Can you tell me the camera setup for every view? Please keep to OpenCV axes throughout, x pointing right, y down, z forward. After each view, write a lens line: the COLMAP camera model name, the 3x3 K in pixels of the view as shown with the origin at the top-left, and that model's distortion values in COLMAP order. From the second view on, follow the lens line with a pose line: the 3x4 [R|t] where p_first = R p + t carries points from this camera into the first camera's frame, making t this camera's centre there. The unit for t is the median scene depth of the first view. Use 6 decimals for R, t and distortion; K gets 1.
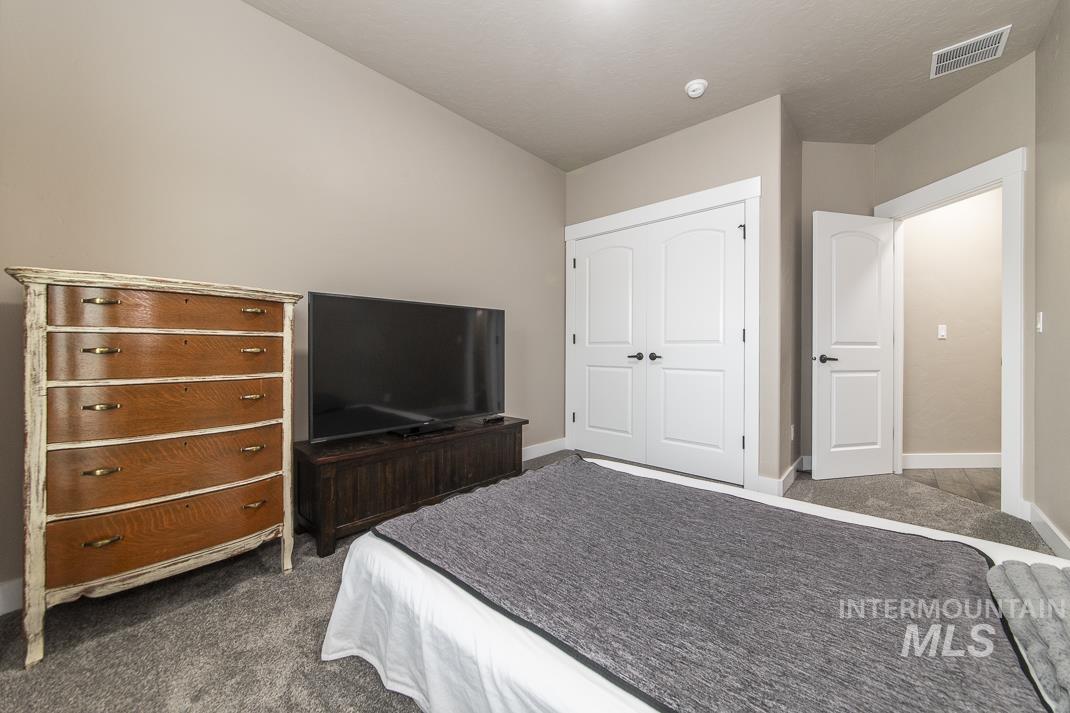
lens RADIAL K [[397.8, 0, 539.6], [0, 397.8, 350.4], [0, 0, 1]] dist [-0.001257, -0.000030]
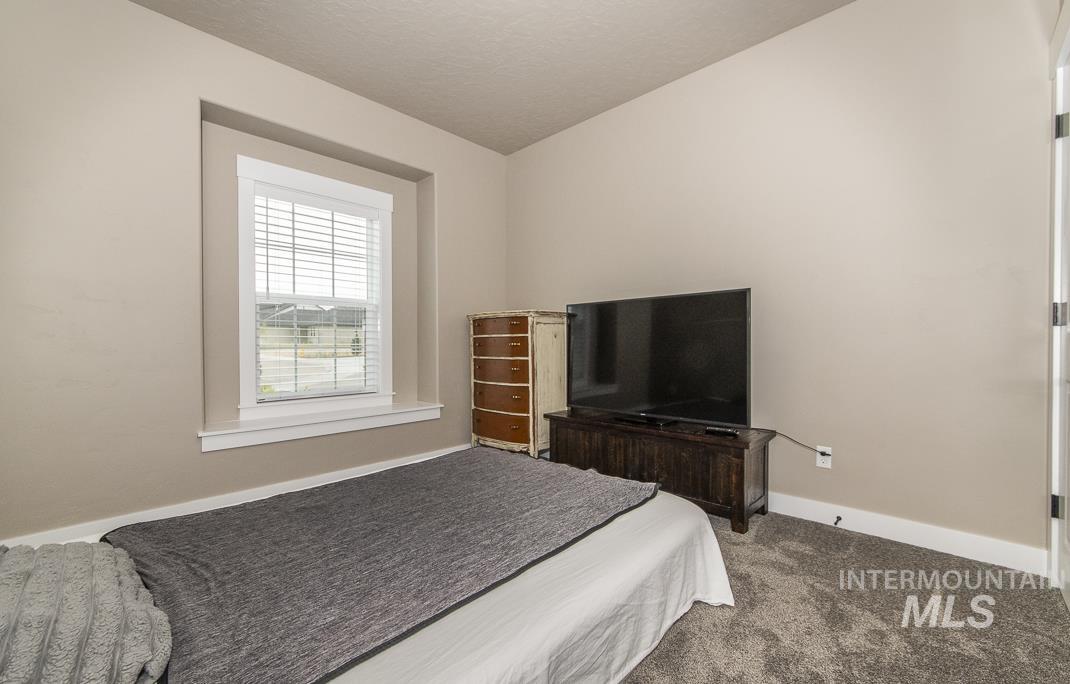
lens RADIAL K [[431.5, 0, 535.0], [0, 431.5, 342.0], [0, 0, 1]] dist [0.000016, -0.000014]
pose [[-0.027955, -0.013240, -0.999521, 1.220964], [0.001106, 0.999911, -0.013277, 0.015172], [0.999609, -0.001476, -0.027938, 1.085925]]
